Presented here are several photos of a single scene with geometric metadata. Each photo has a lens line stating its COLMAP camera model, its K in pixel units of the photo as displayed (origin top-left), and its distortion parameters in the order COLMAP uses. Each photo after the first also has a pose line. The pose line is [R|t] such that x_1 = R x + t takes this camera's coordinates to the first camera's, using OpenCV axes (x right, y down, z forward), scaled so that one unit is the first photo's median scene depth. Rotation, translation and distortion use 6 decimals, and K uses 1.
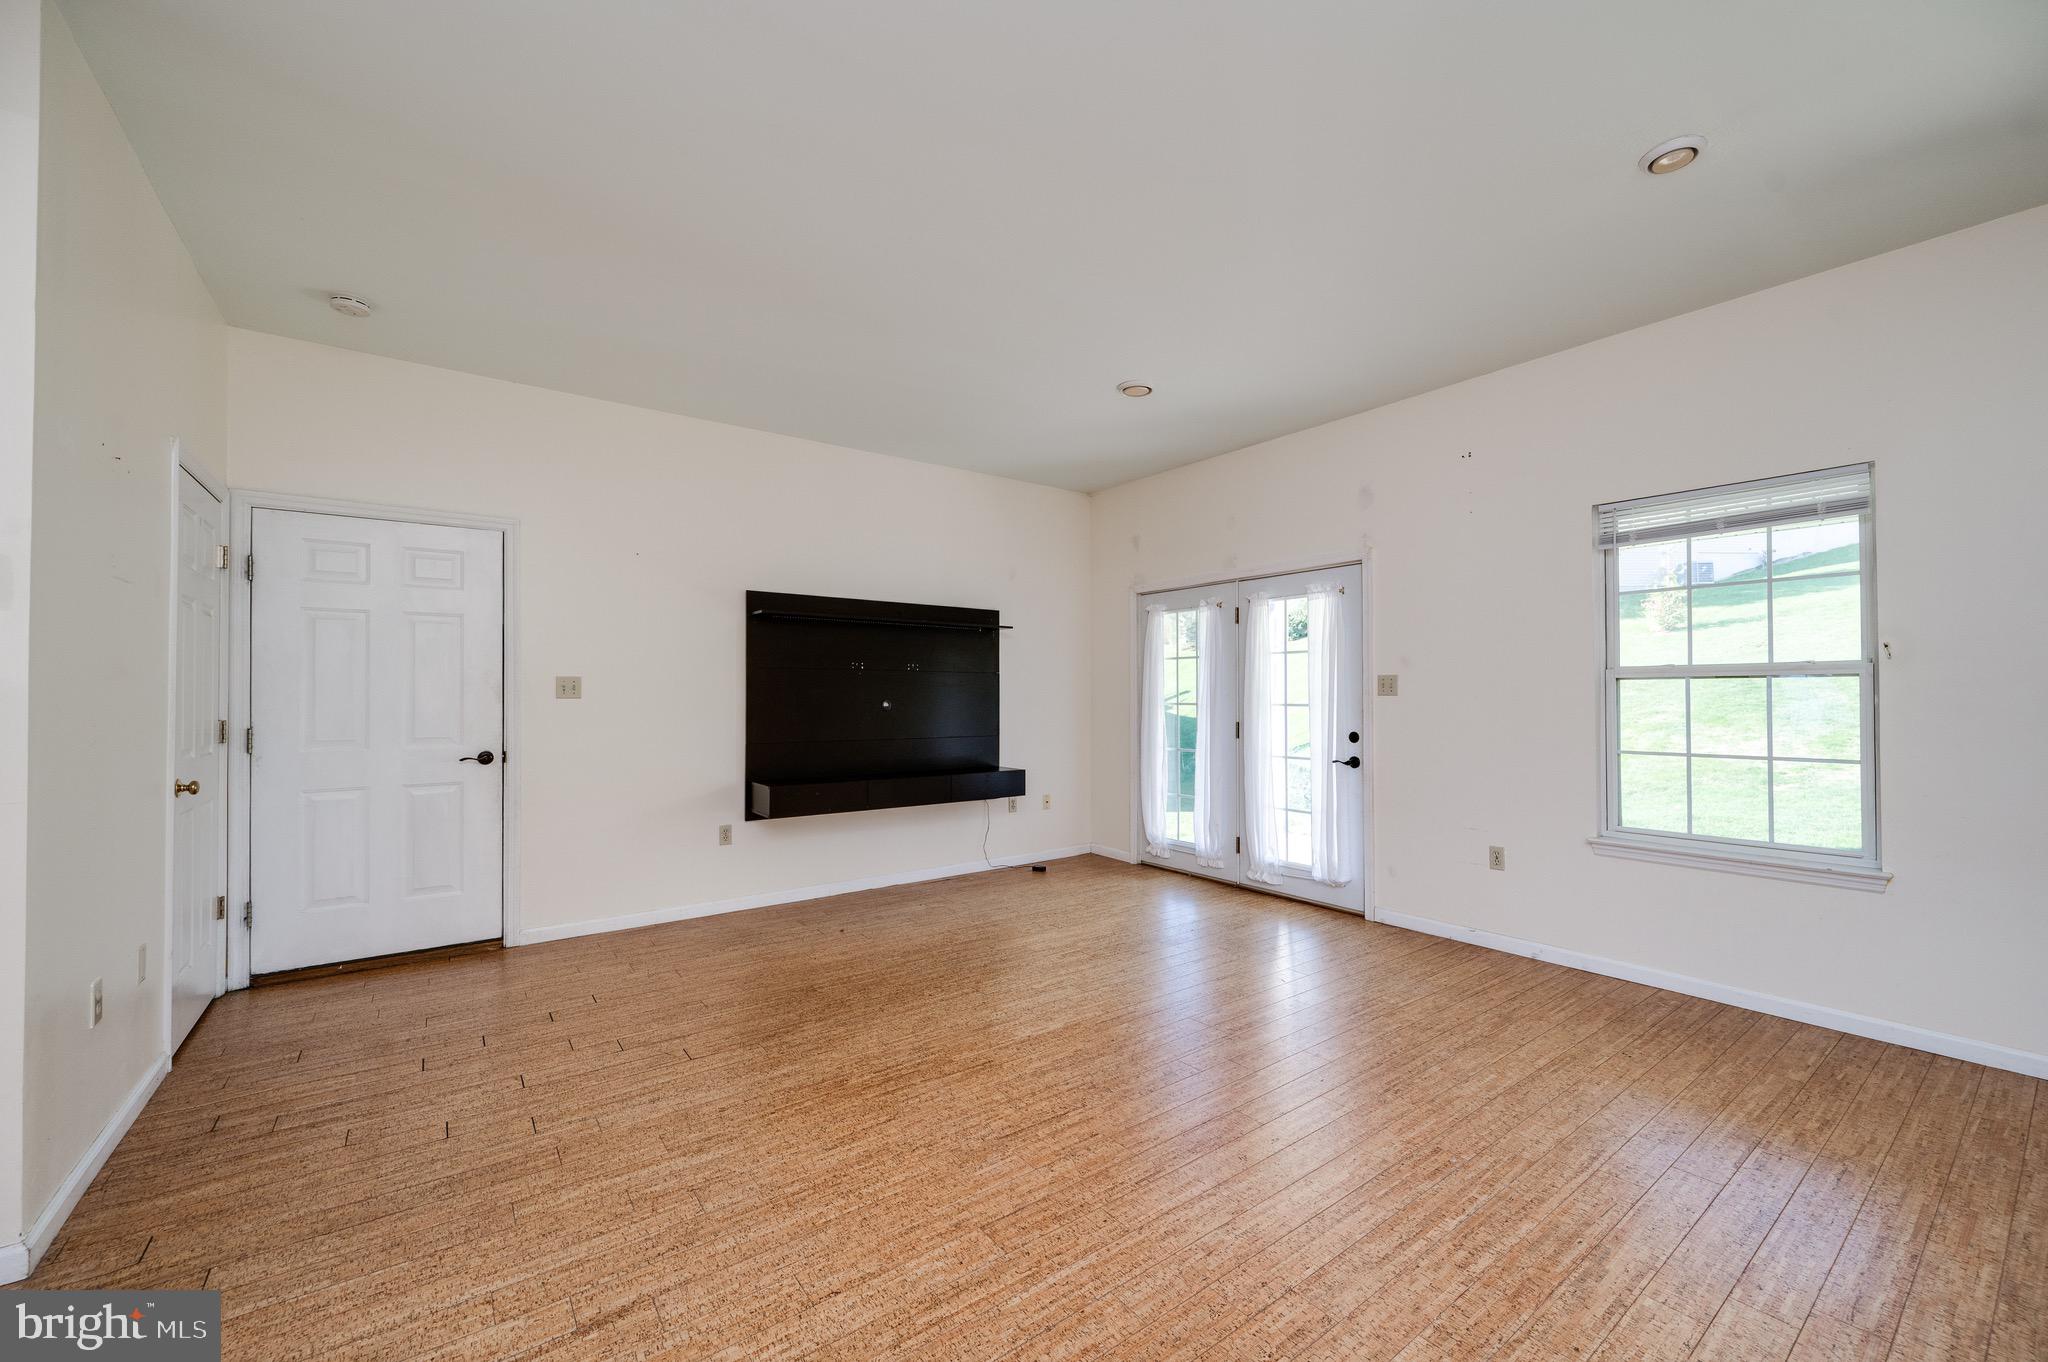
lens RADIAL K [[808.6, 0, 1036.9], [0, 808.6, 691.5], [0, 0, 1]] dist [-0.002713, -0.000039]
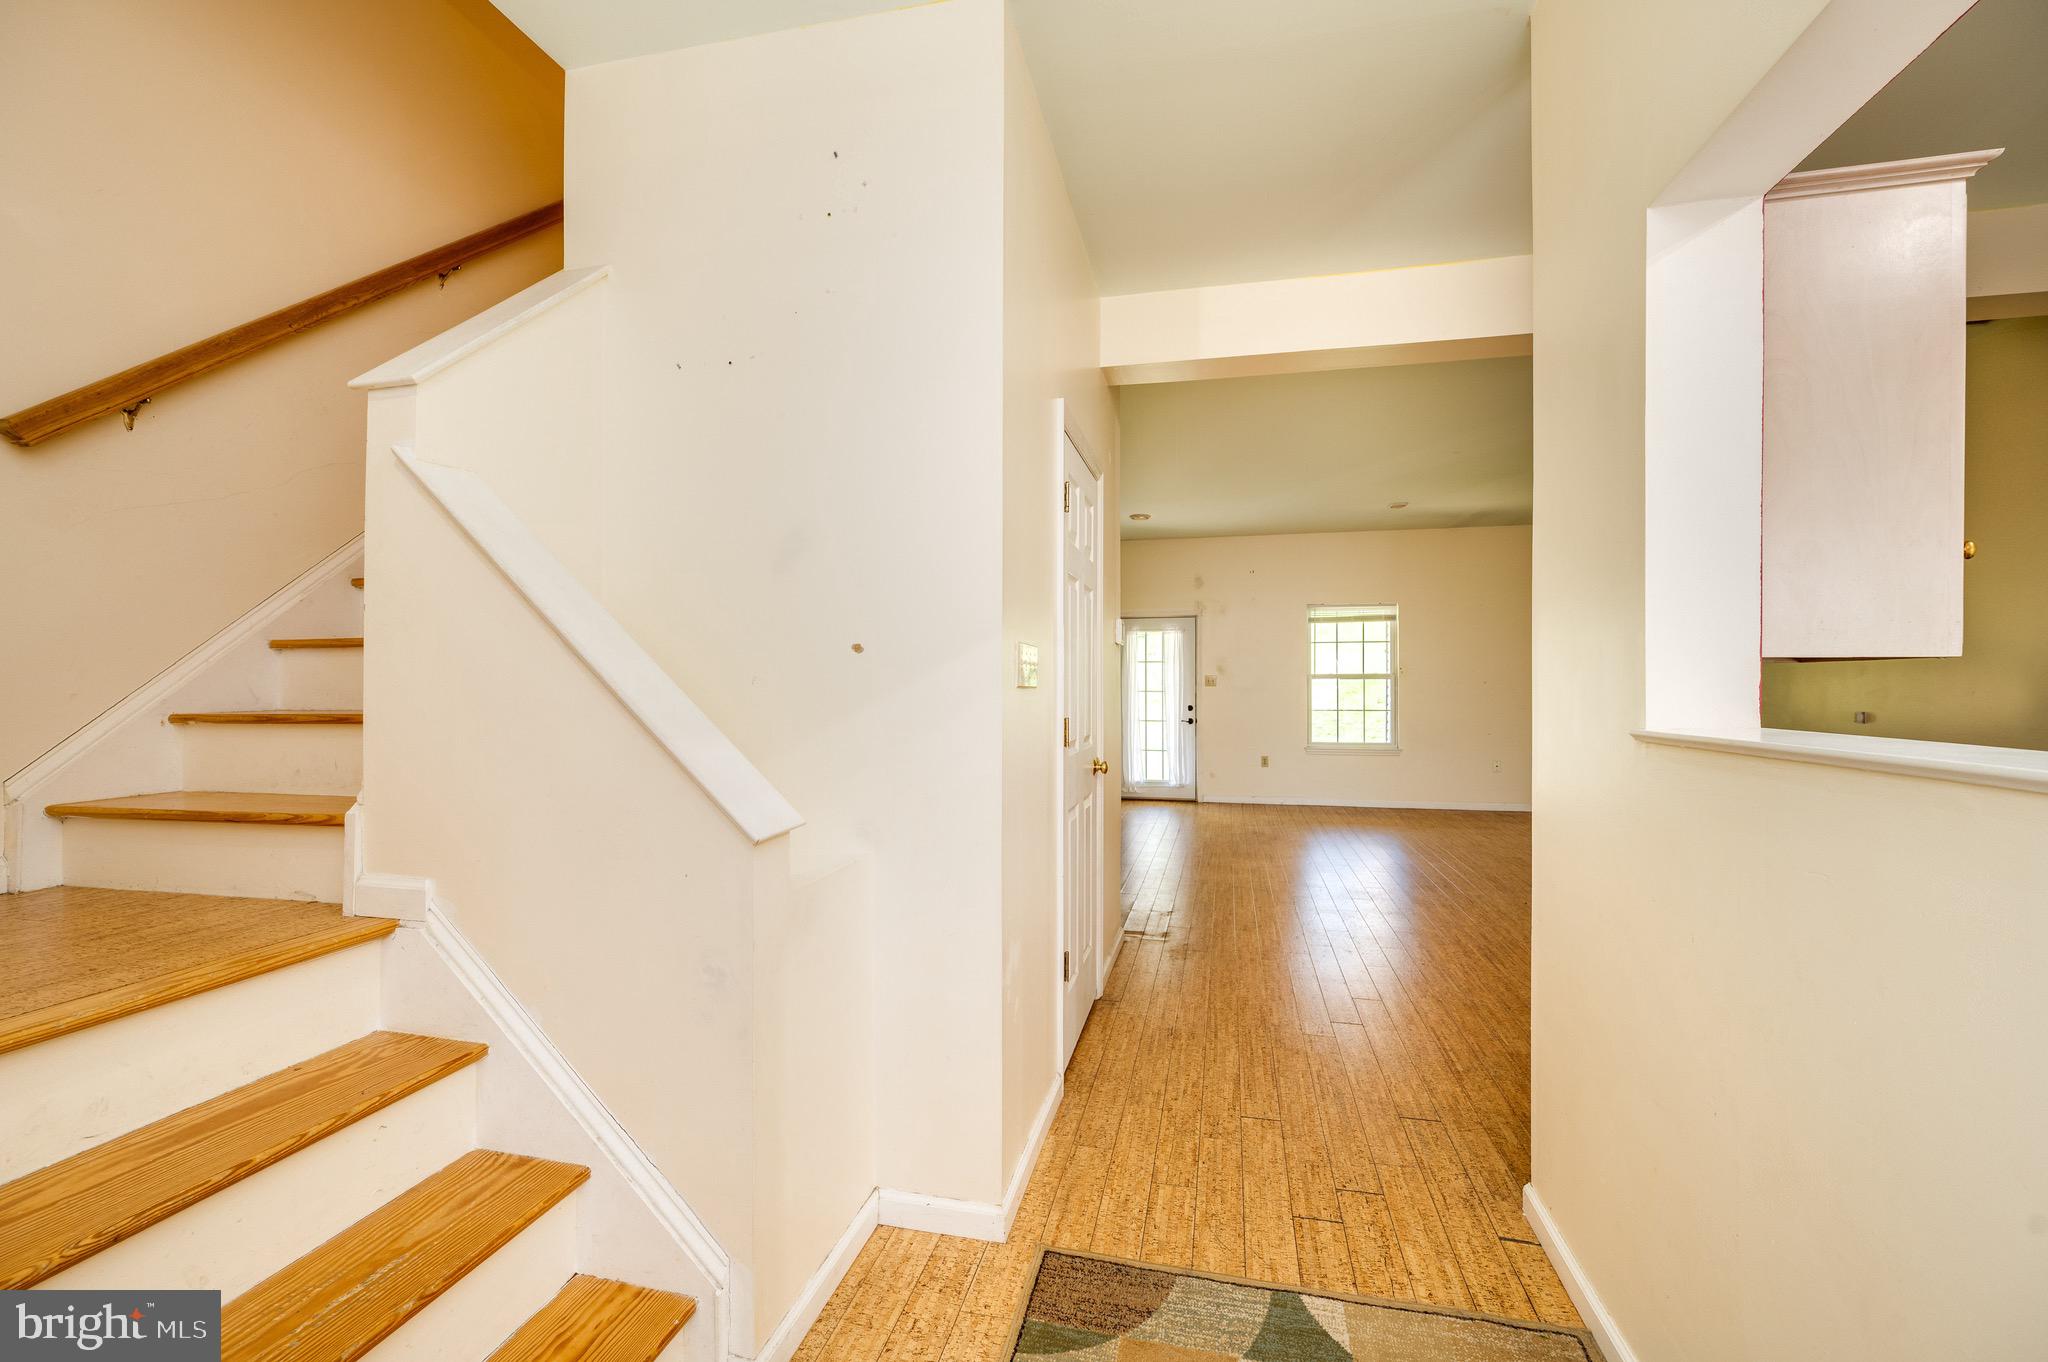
lens RADIAL K [[808.6, 0, 1029.3], [0, 808.6, 682.9], [0, 0, 1]] dist [-0.002713, -0.000039]
pose [[0.772156, 0.002711, 0.635427, -1.222508], [-0.003720, 0.999993, 0.000253, -0.001632], [-0.635422, -0.002559, 0.772161, -0.248821]]
